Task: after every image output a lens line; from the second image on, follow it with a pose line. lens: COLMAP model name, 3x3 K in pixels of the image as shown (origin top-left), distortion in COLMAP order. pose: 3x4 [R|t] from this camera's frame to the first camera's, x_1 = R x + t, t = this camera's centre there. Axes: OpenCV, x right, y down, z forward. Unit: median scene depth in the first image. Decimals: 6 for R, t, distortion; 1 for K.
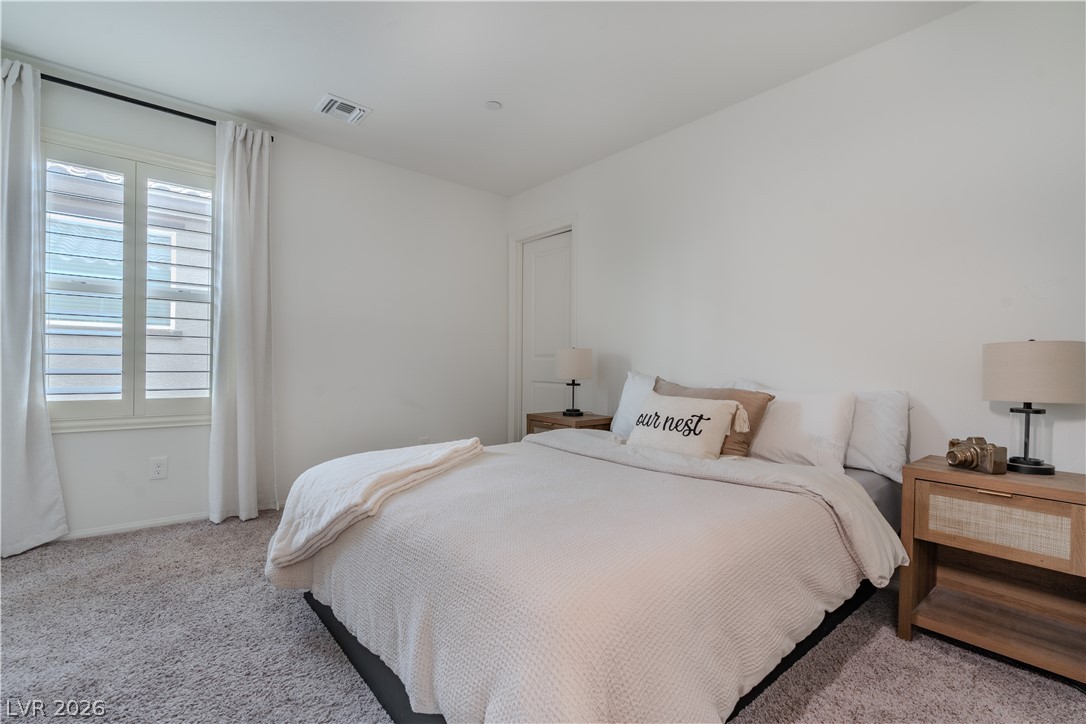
lens RADIAL K [[490.8, 0, 533.1], [0, 490.8, 359.8], [0, 0, 1]] dist [-0.004553, 0.001269]
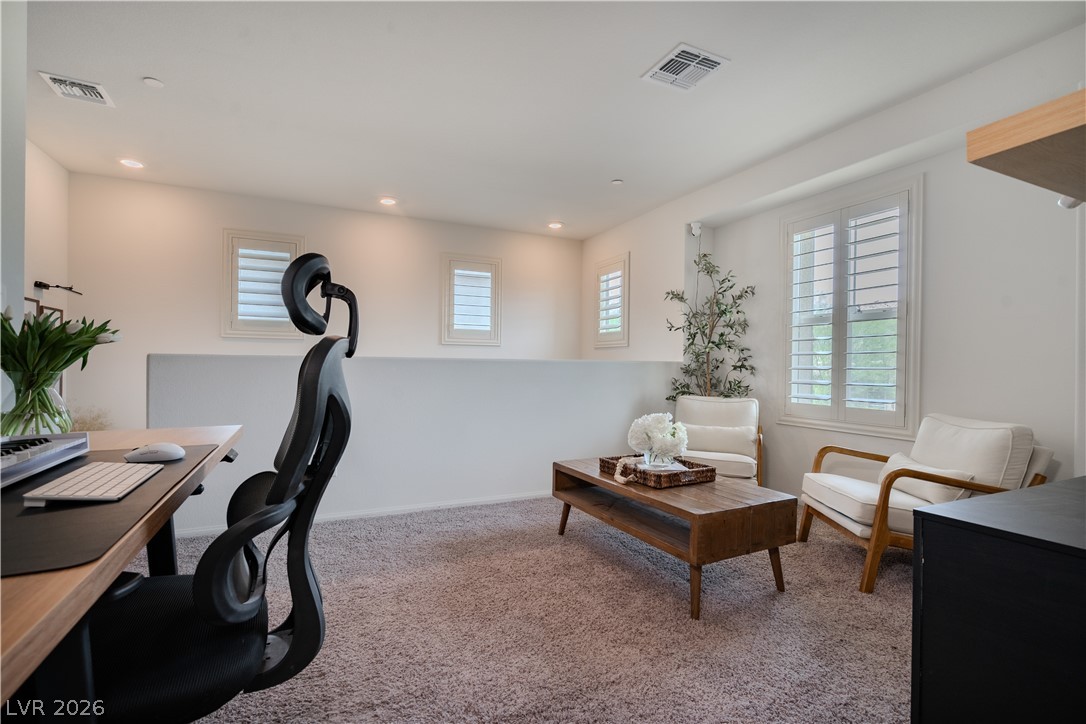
lens RADIAL K [[490.8, 0, 539.8], [0, 490.8, 364.6], [0, 0, 1]] dist [-0.004553, 0.001269]
pose [[-0.226605, -0.017637, -0.973827, 0.569631], [-0.015298, 0.999777, -0.014547, 0.005944], [0.973867, 0.011601, -0.226824, 0.602711]]
